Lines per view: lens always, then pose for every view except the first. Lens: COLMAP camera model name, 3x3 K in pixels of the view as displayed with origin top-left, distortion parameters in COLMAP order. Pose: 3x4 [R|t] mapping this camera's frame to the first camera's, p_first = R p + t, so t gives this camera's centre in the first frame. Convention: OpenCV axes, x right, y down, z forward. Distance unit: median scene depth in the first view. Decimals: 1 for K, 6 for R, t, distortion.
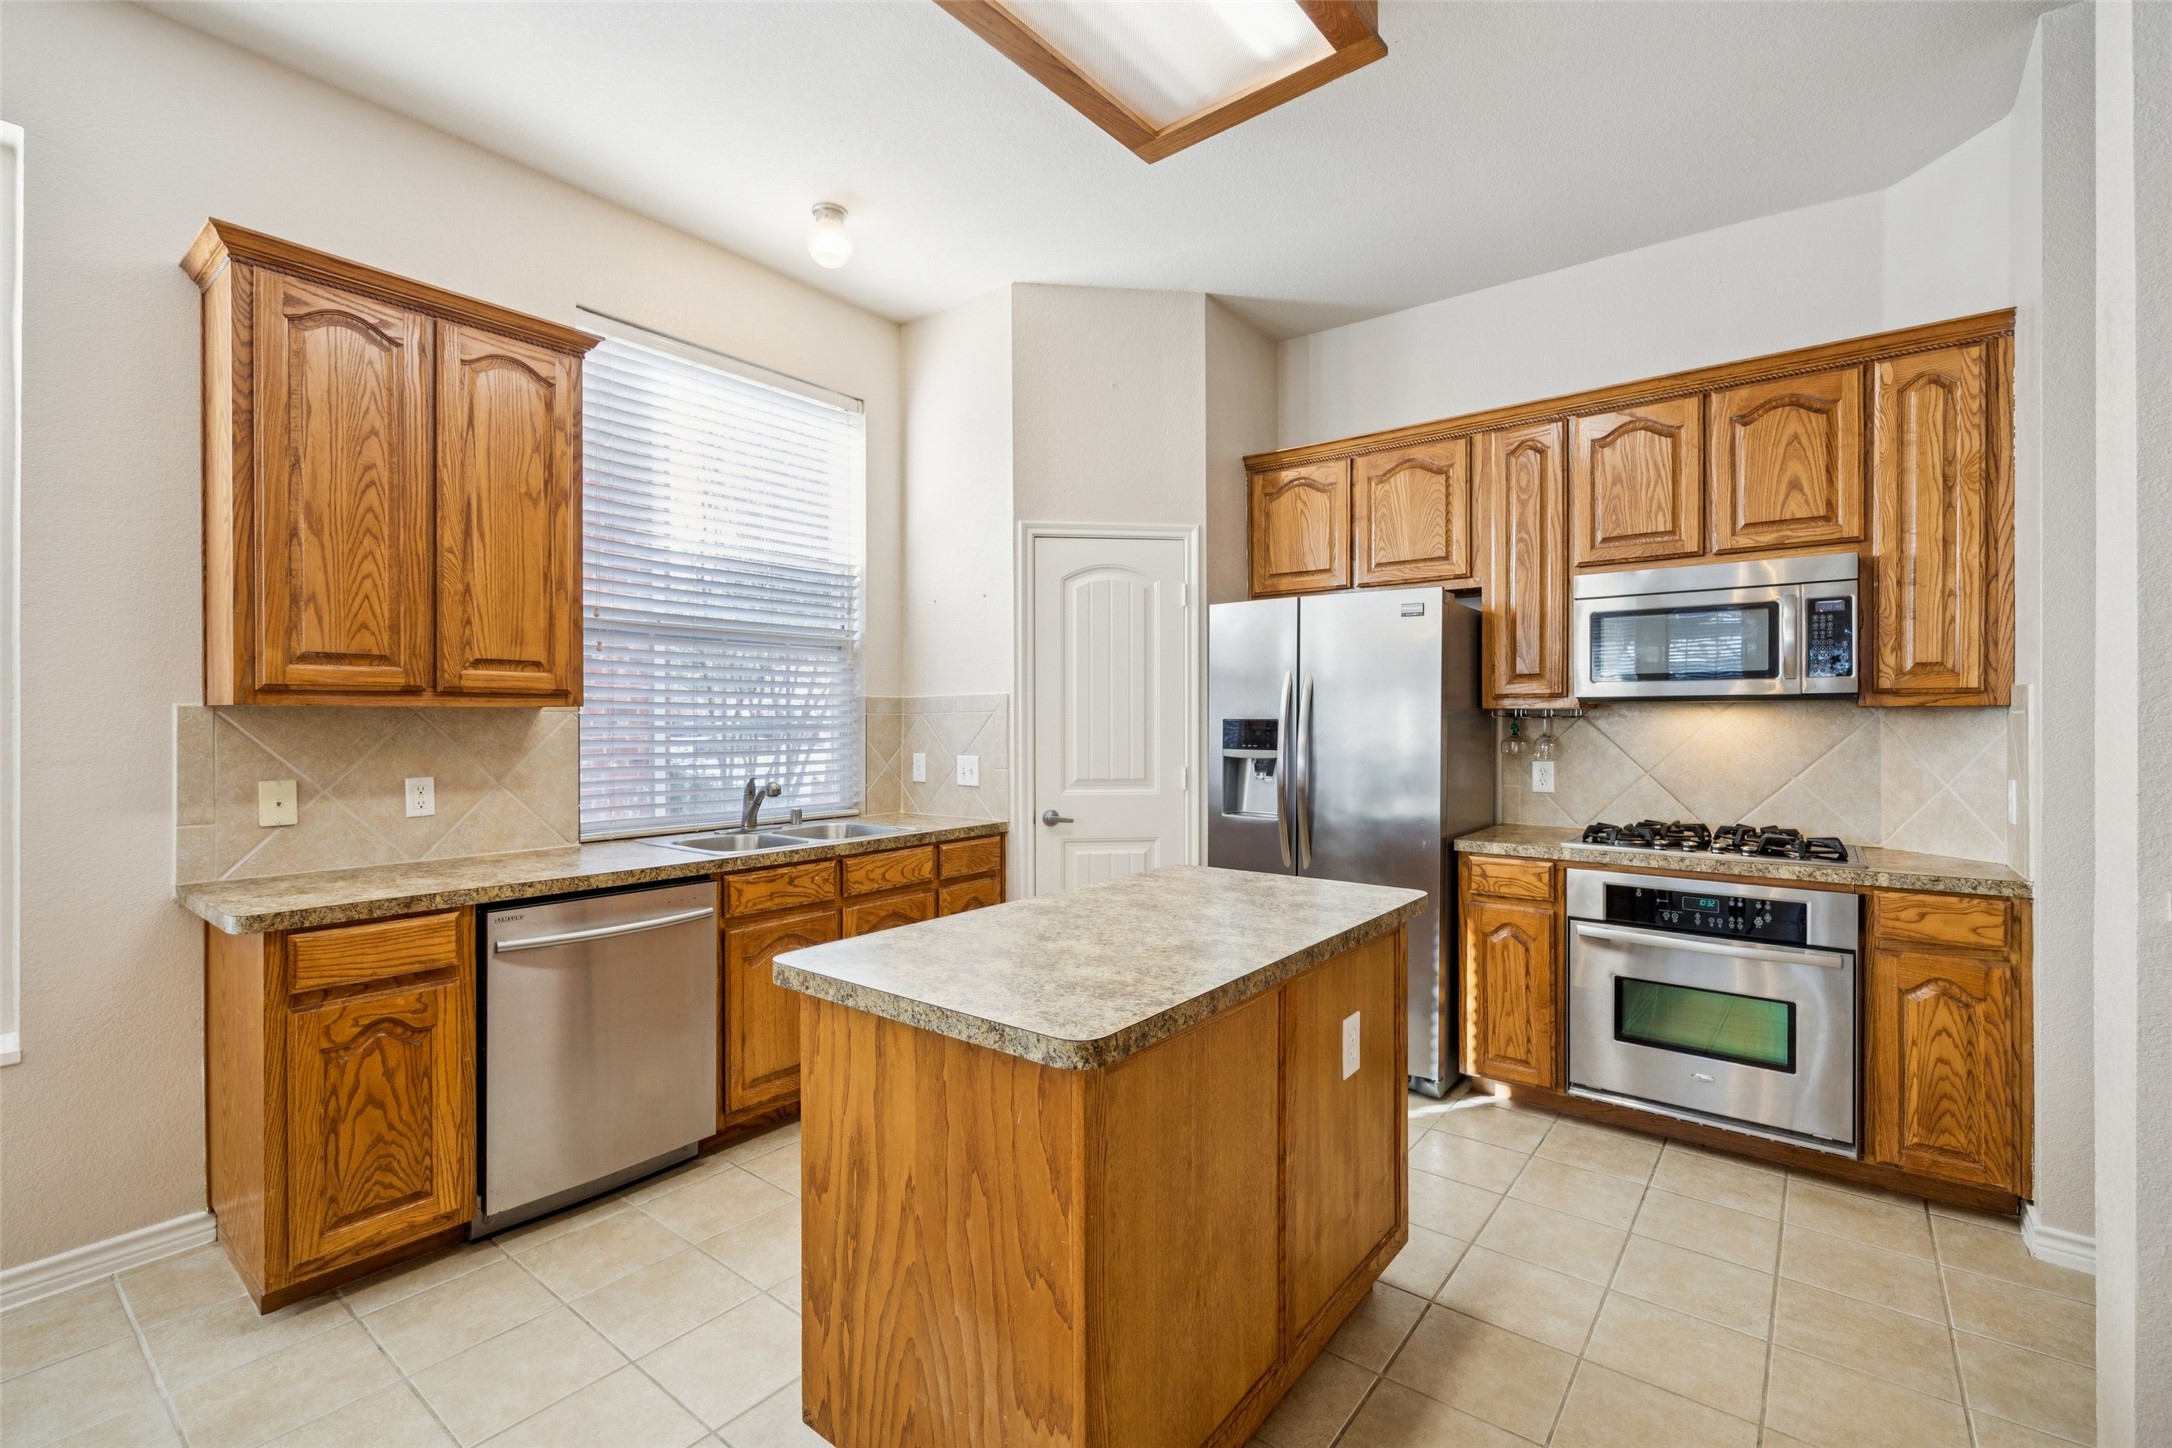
lens RADIAL K [[874.5, 0, 1082.8], [0, 874.5, 722.5], [0, 0, 1]] dist [-0.000283, 0.000094]
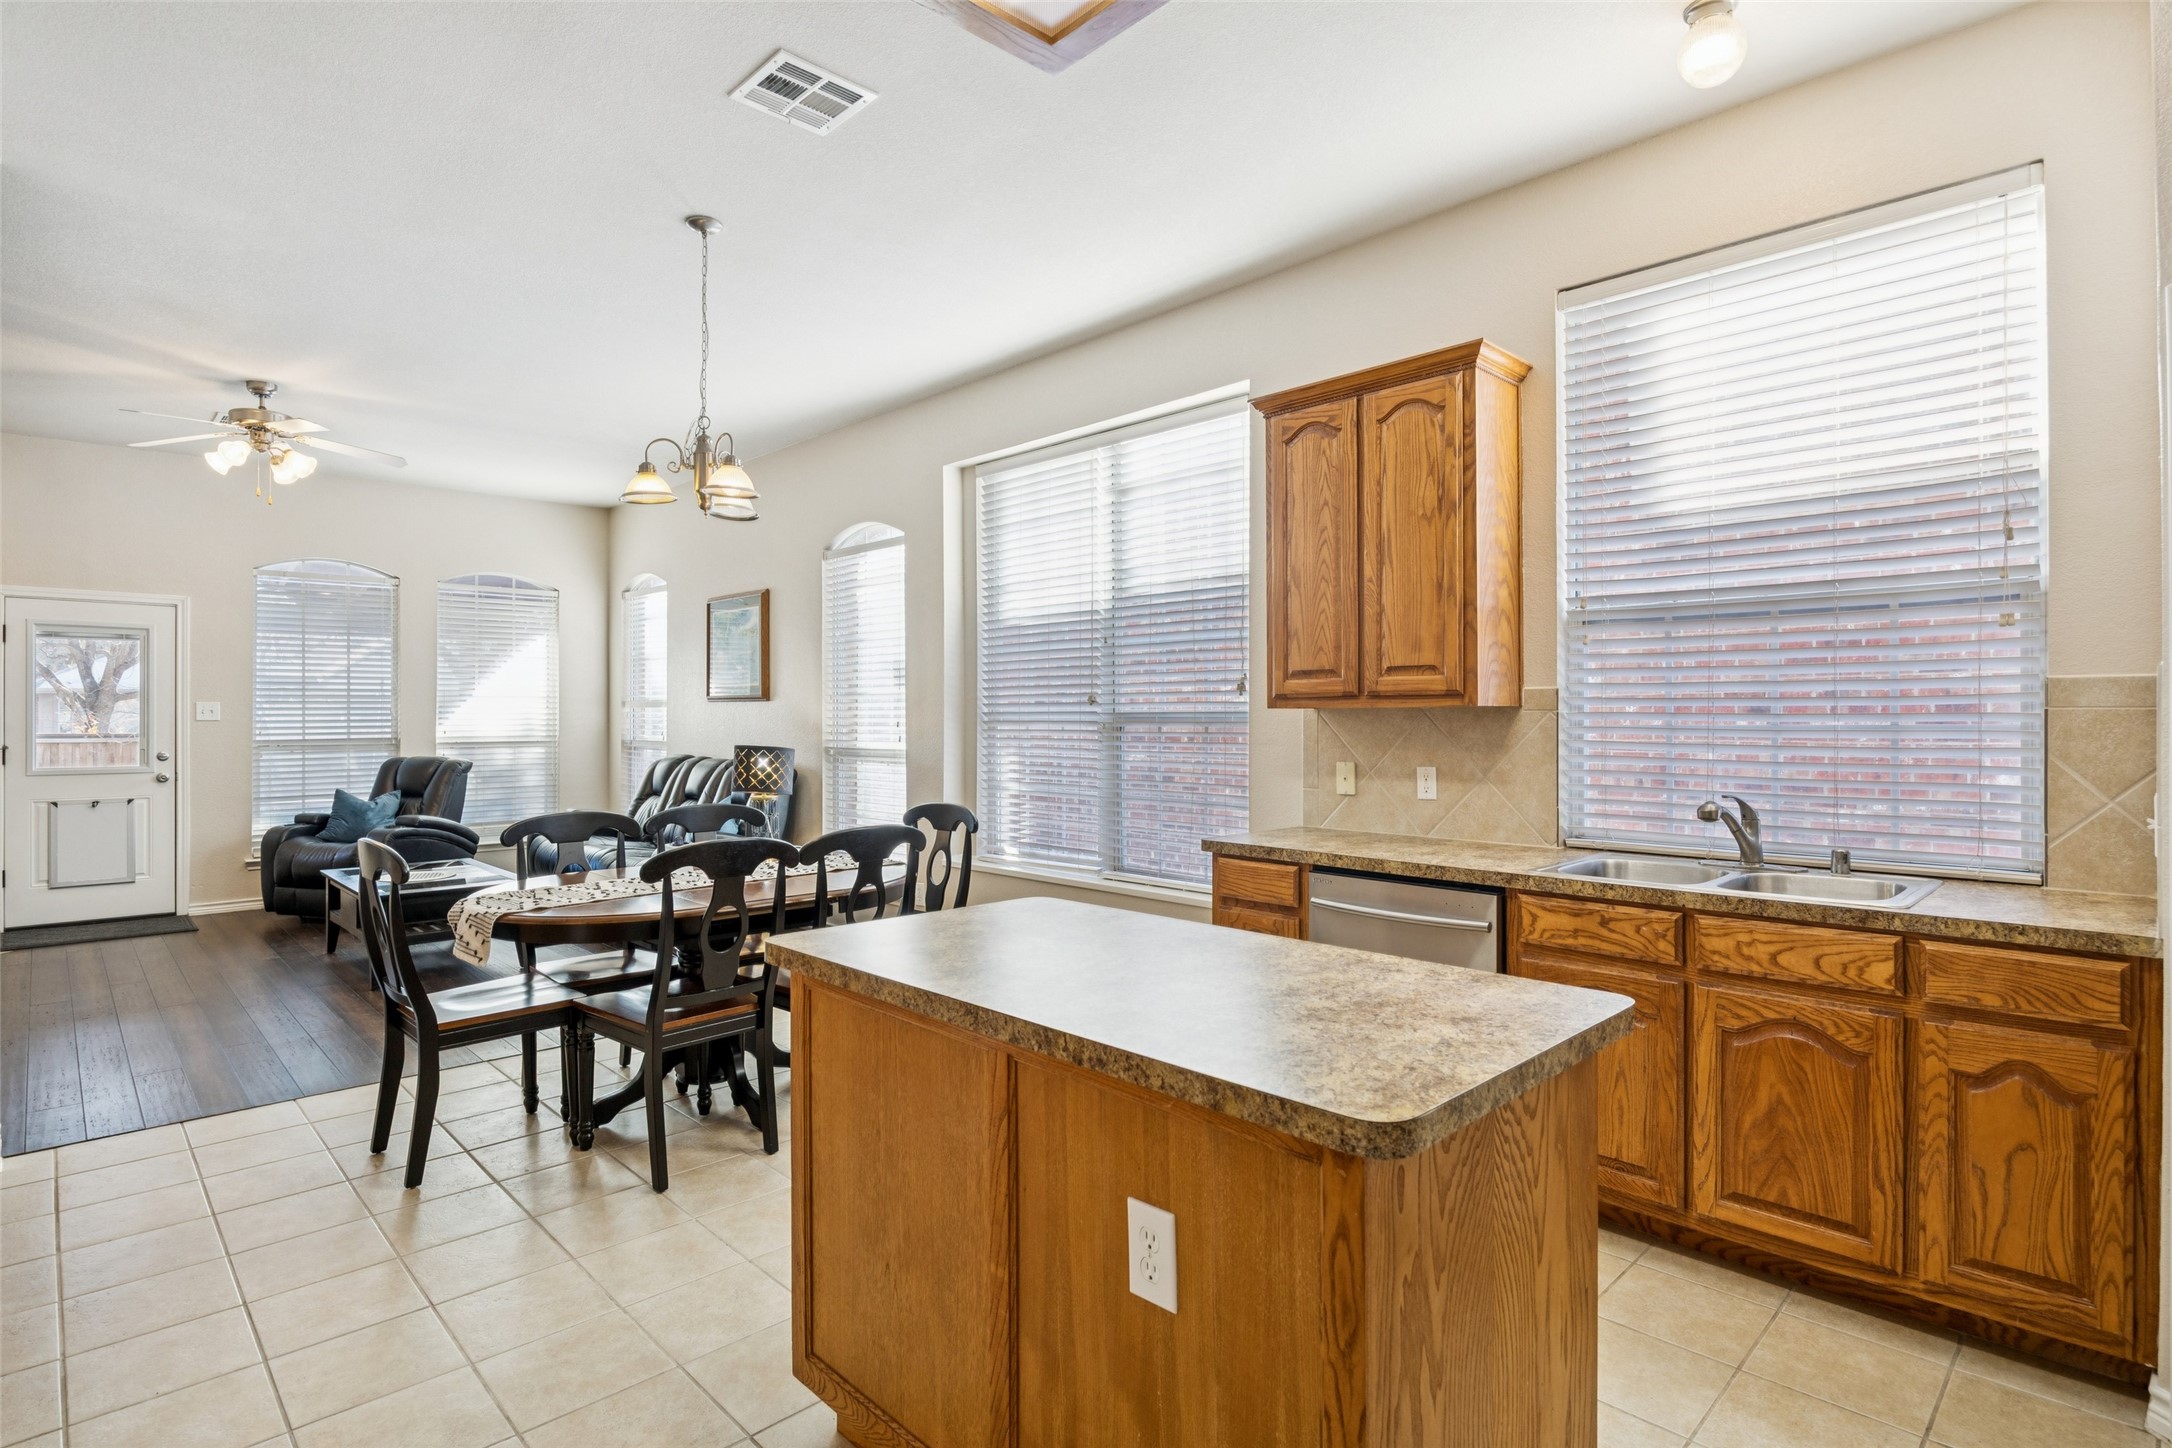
lens RADIAL K [[1094.5, 0, 1087.2], [0, 1094.5, 721.3], [0, 0, 1]] dist [-0.000401, 0.000262]
pose [[-0.077280, 0.007470, -0.996981, 0.785972], [-0.001628, 0.999970, 0.007618, -0.009717], [0.997008, 0.002211, -0.077266, 0.682841]]
